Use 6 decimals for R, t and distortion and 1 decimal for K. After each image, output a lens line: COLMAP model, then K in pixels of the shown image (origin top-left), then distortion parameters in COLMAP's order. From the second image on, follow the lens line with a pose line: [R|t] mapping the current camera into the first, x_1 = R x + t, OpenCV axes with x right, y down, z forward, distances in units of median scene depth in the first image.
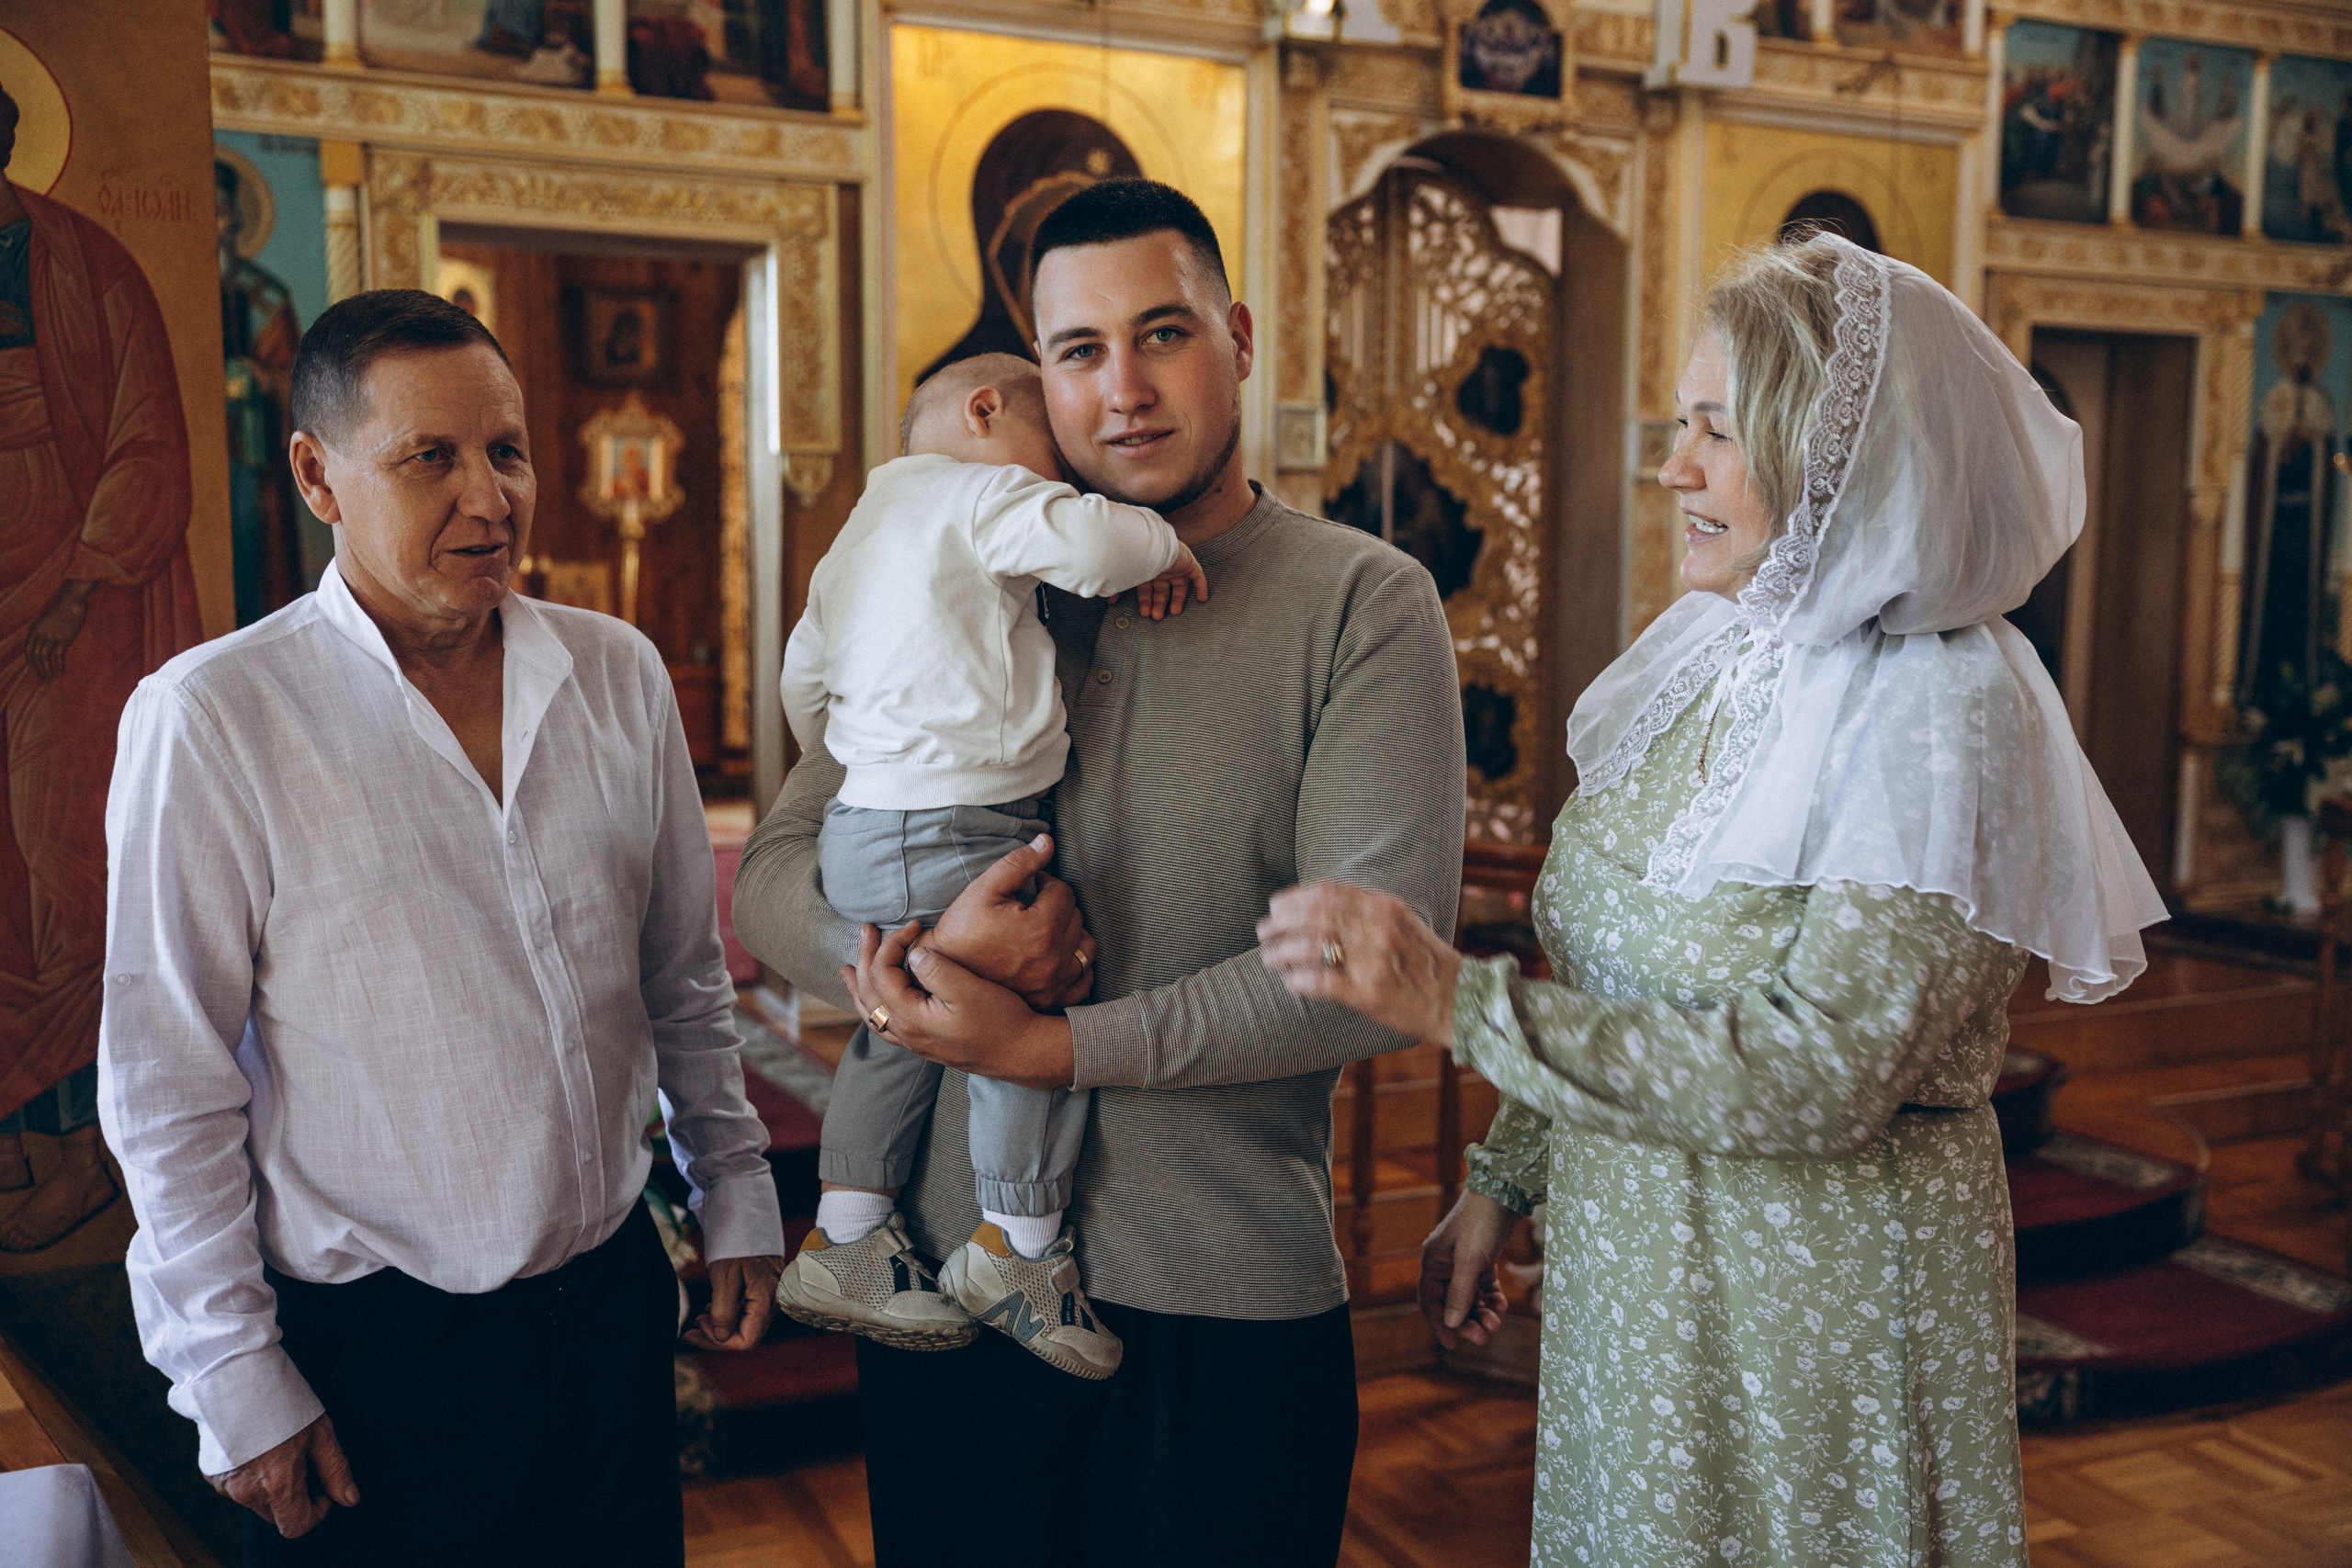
lens RADIAL K [[2246.3, 0, 1172.9], [0, 2246.3, 795.9], [0, 0, 1]] dist [-0.010641, 0.090574]
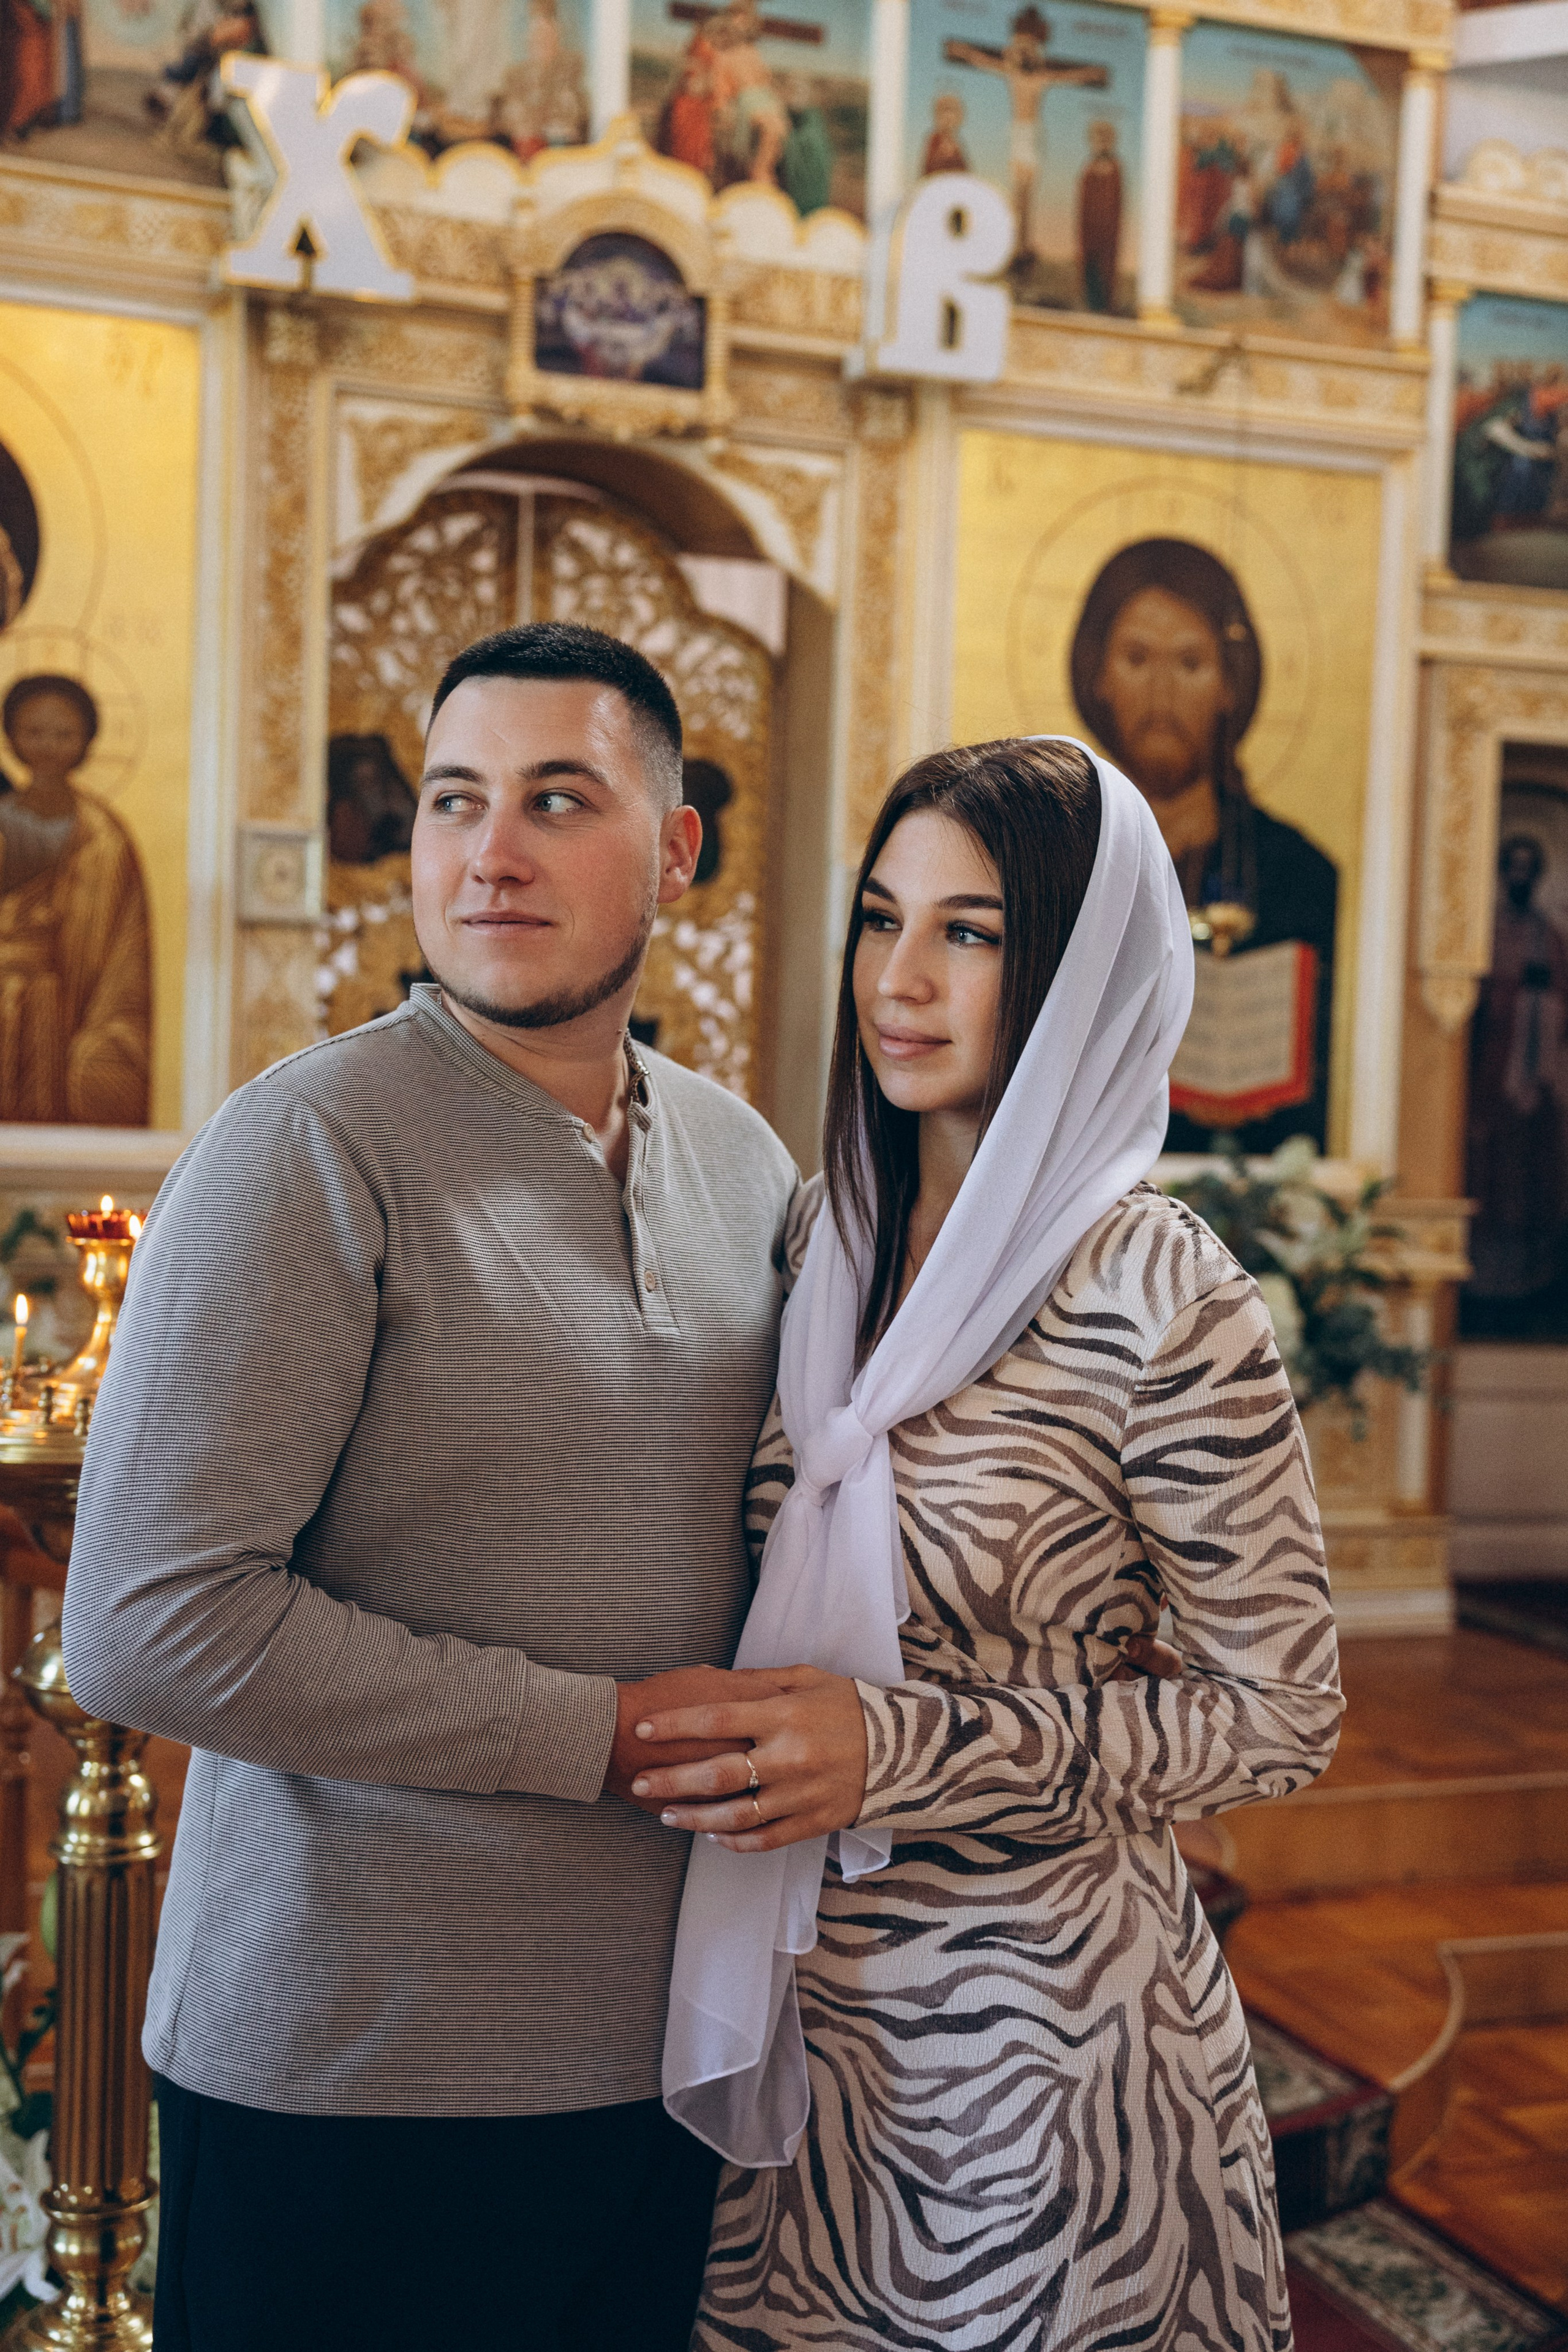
lens RADIAL K [[2842.6, 0, 771.5], [0, 2842.6, 1171.9], [0, 0, 1]] dist [0.084718, 0.053558]
pose [[0.996658, 0.030714, -0.075689, 0.265427], [-0.035470, 0.997426, -0.062316, -0.021084], [0.073580, 0.064793, 0.995182, 0.154025]]
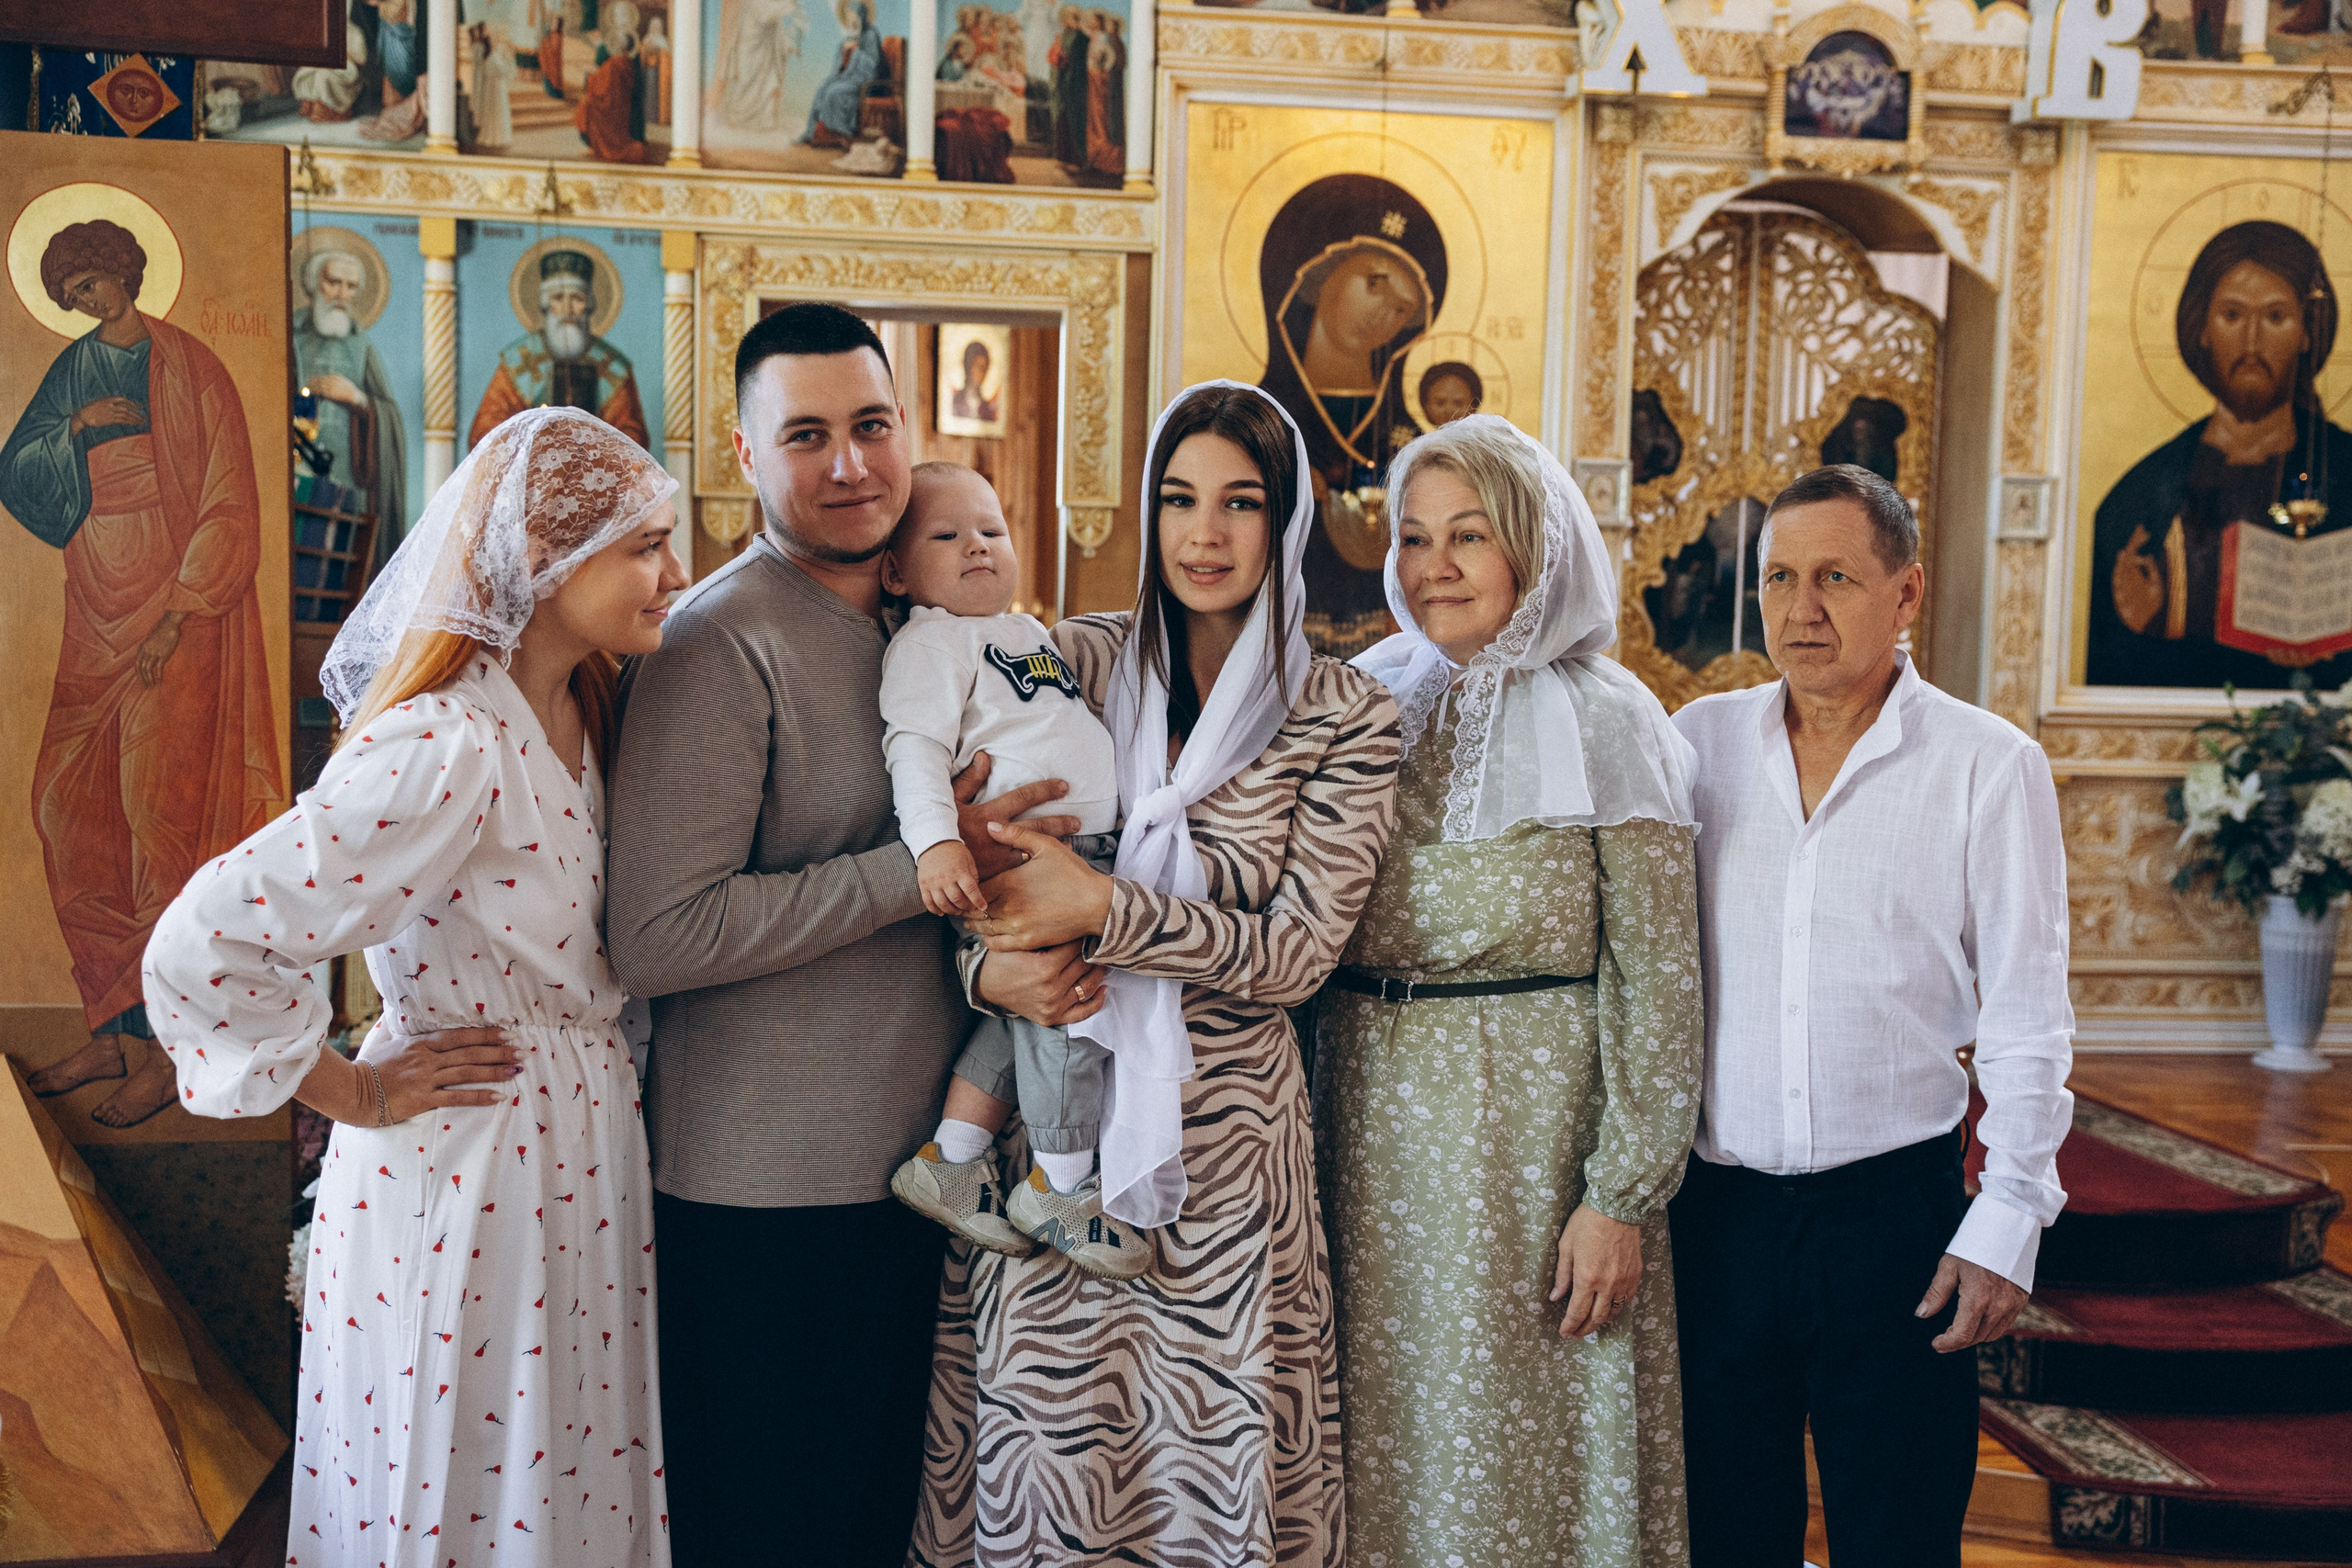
lens RADIAL K [[2450.3, 0, 1176.0], [0, 2450.3, 784.0], [0, 0, 1]] dist [0.000782, 0.135456]
pose [[0.952064, 0.040970, -0.303144, 0.204572], [-0.051302, 0.998340, -0.026197, 0.004710], [0.301567, 0.040493, 0.952585, -0.072185]]
